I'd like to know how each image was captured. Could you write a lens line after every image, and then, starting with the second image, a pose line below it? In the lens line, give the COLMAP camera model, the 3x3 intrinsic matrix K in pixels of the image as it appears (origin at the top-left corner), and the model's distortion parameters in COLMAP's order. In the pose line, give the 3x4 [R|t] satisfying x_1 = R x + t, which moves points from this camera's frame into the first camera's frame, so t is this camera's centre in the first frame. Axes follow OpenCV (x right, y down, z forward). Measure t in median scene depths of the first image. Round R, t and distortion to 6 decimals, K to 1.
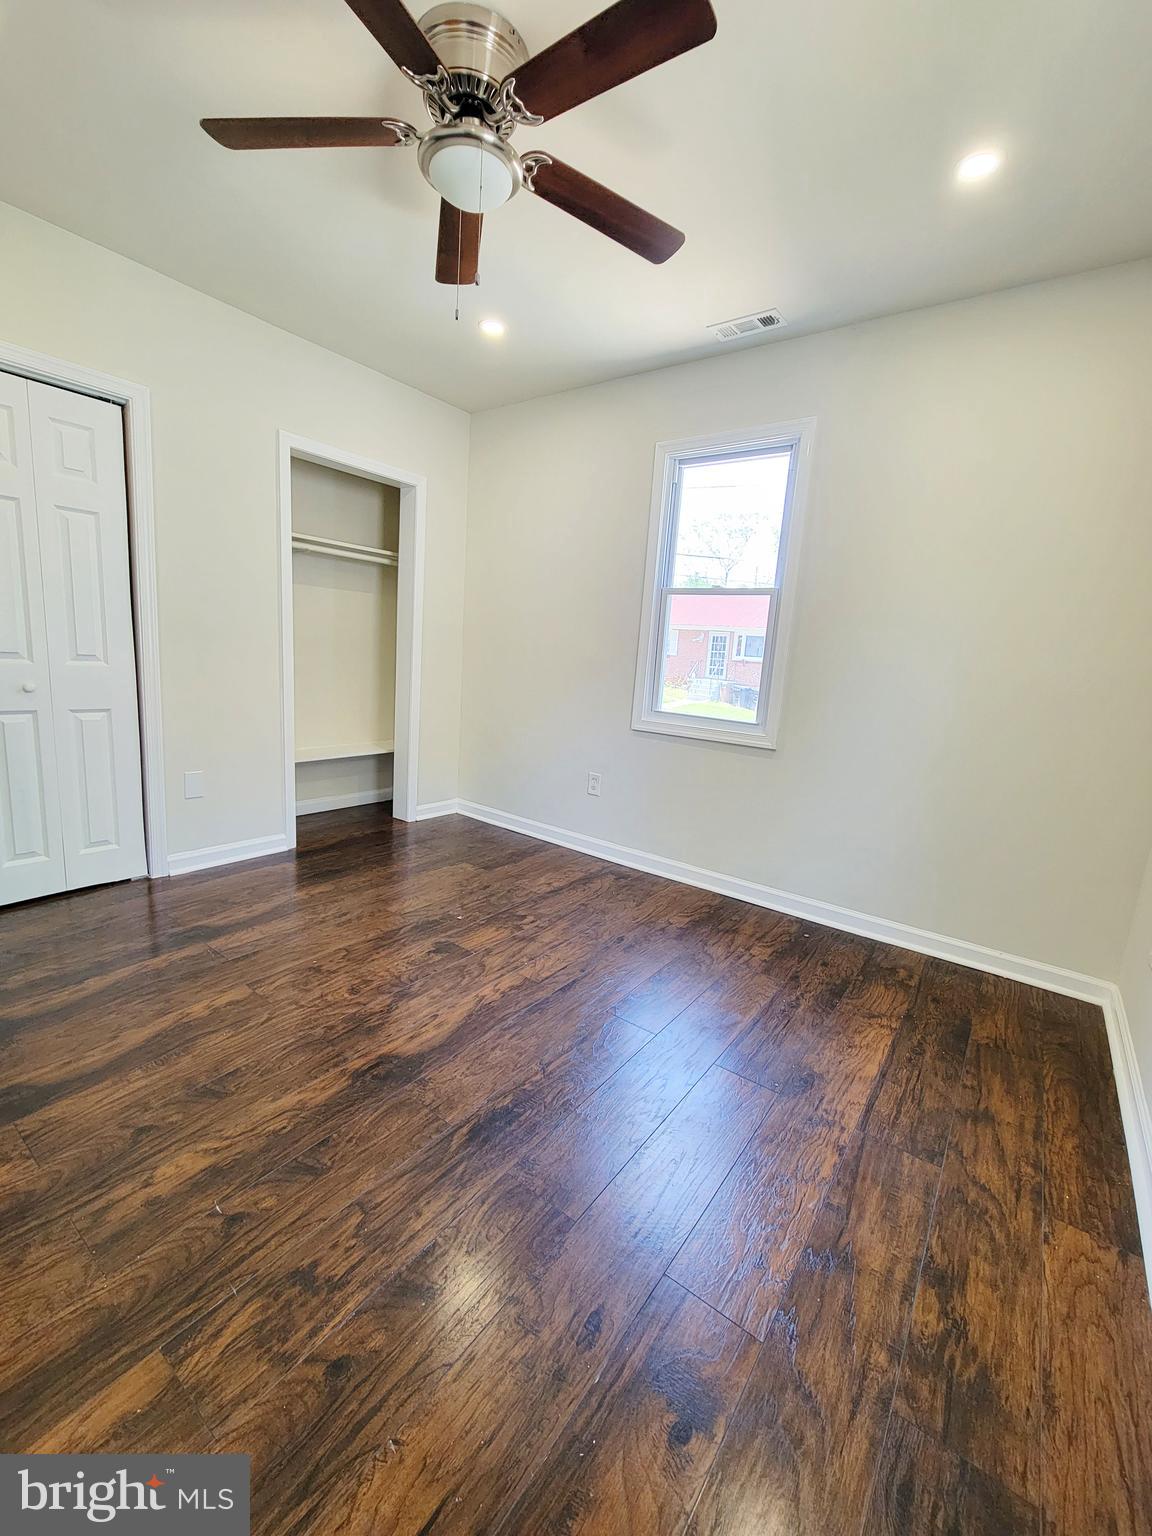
lens RADIAL K [[629.7, 0, 581.2], [0, 629.7, 762.4], [0, 0, 1]] dist [-0.000444, -0.001003]
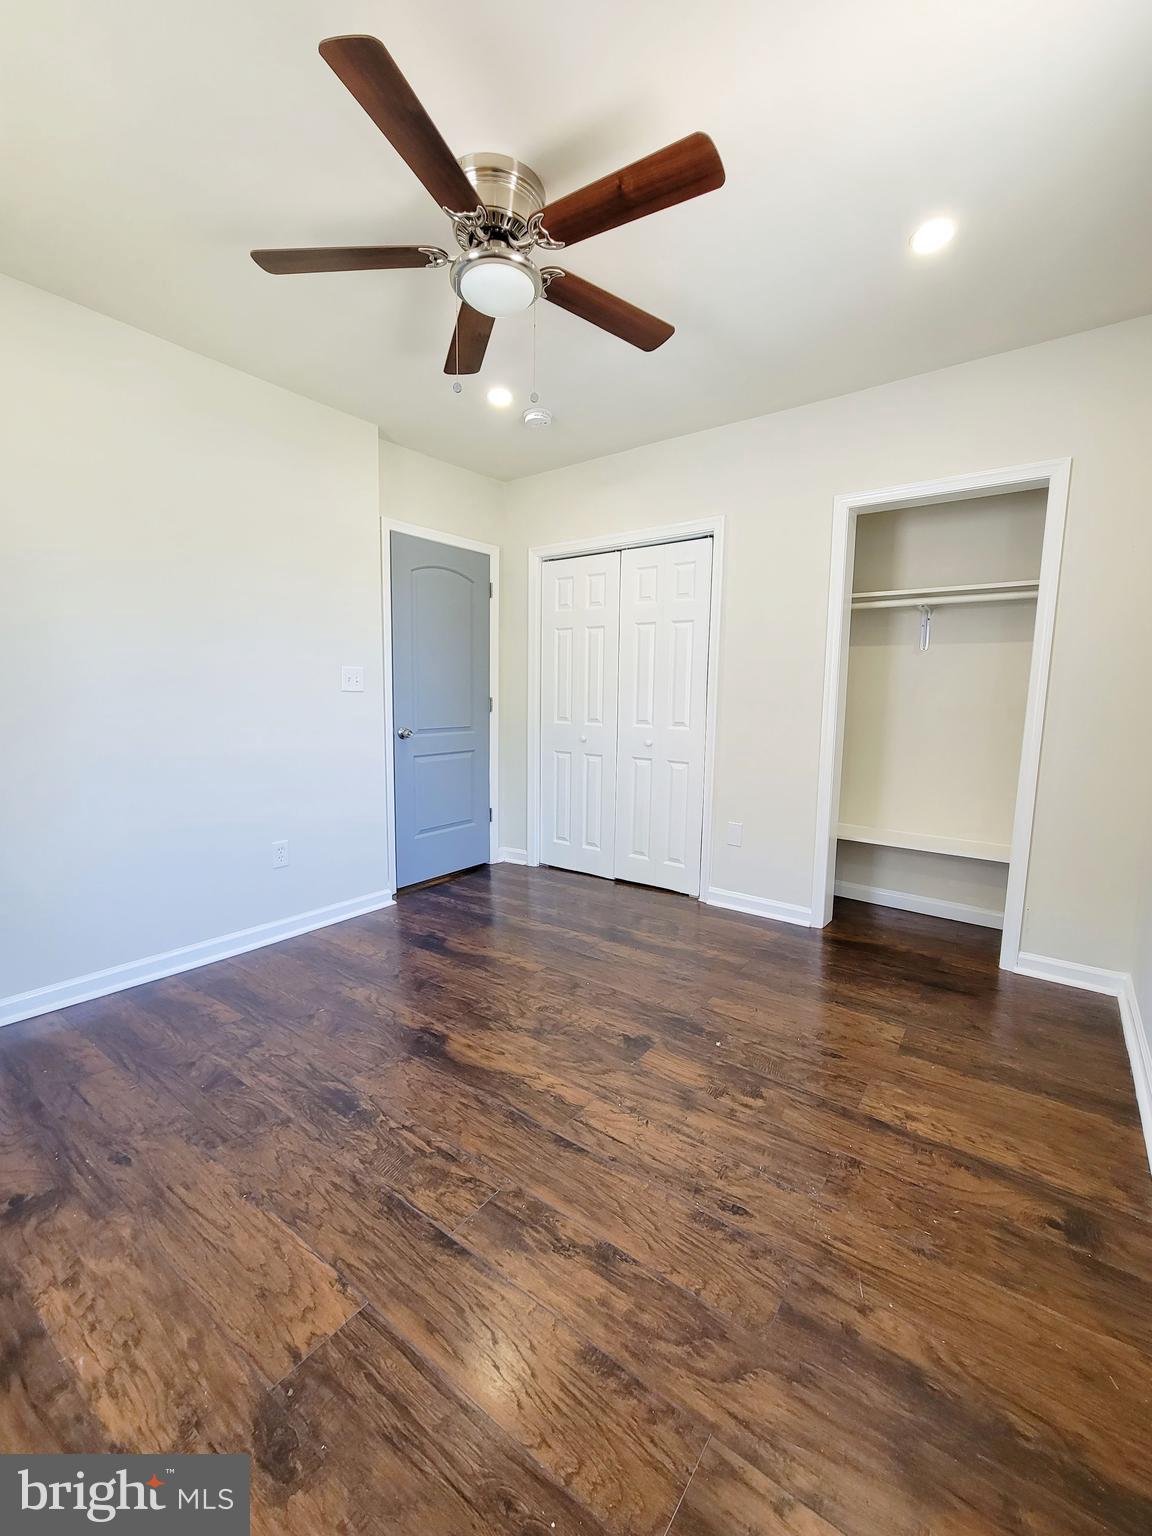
lens RADIAL K [[629.7, 0, 581.2], [0, 629.7, 762.4], [0, 0, 1]] dist [-0.000444, -0.001003]
pose [[0.003196, 0.051277, -0.998679, 0.695283], [-0.185019, 0.981472, 0.049801, -0.130149], [0.982730, 0.184615, 0.012624, 0.907176]]
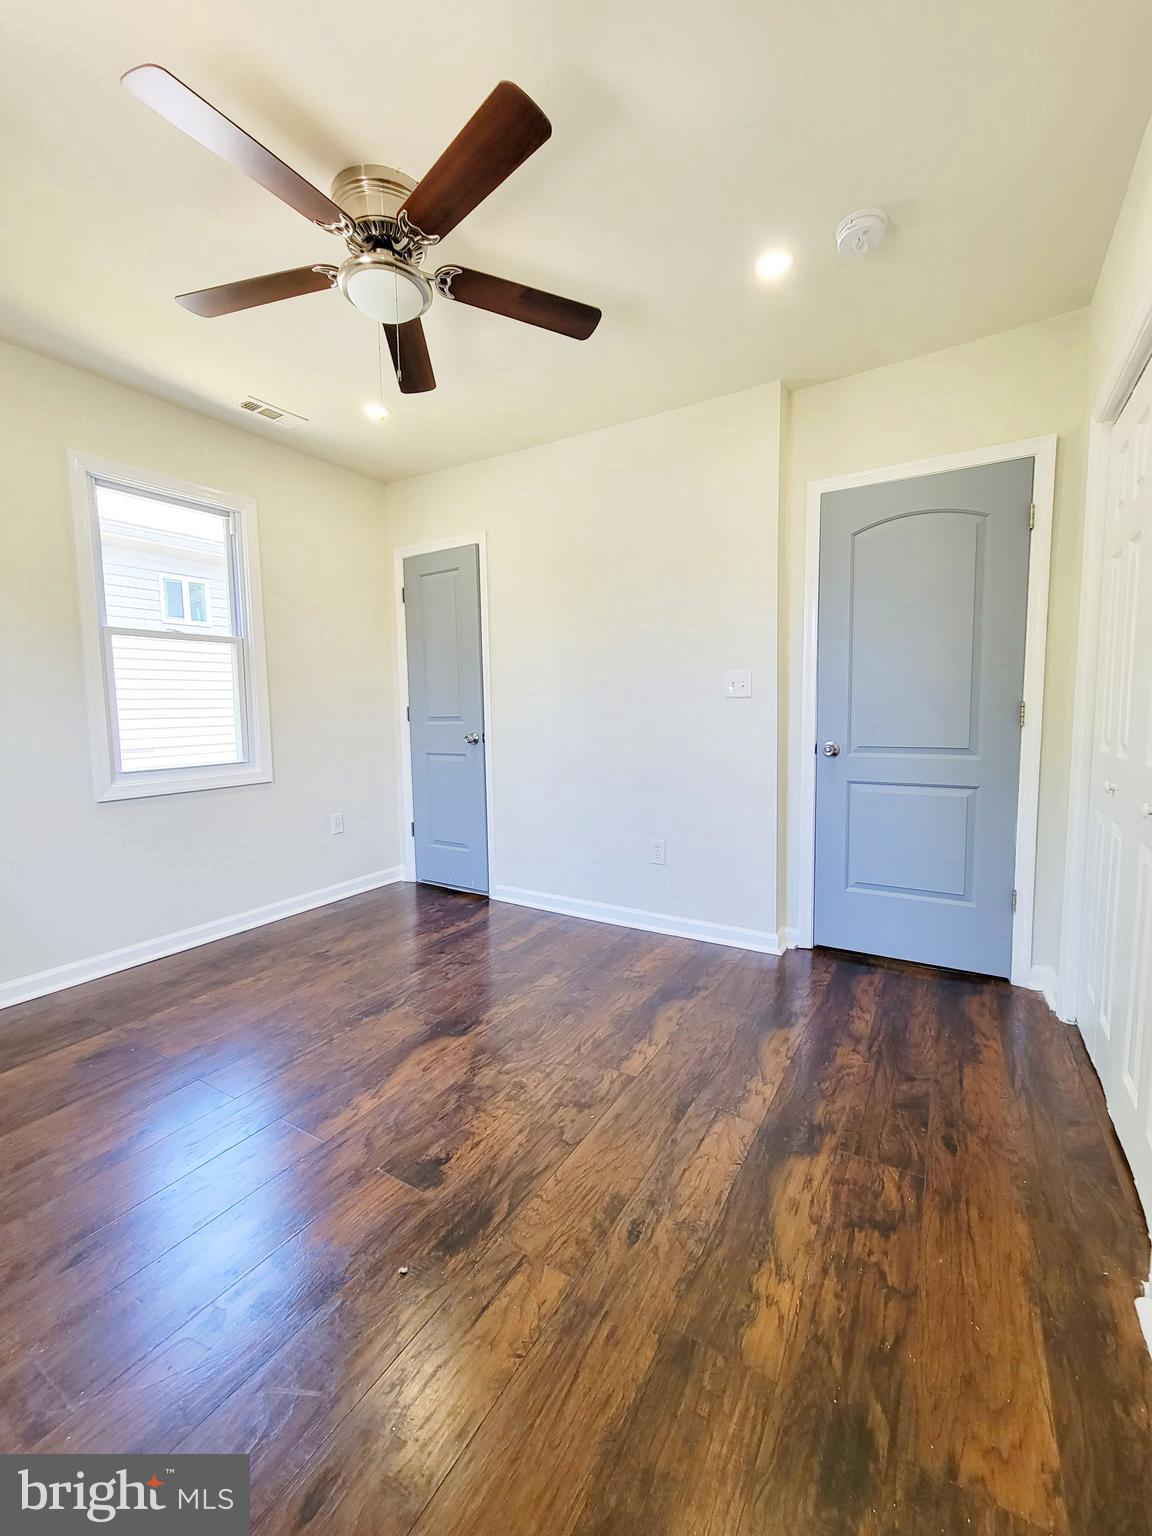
lens RADIAL K [[629.7, 0, 581.2], [0, 629.7, 762.4], [0, 0, 1]] dist [-0.000444, -0.001003]
pose [[-0.993932, -0.041746, -0.101763, -0.315163], [-0.066732, 0.964321, 0.256187, -0.304957], [0.087438, 0.261424, -0.961256, 1.643561]]
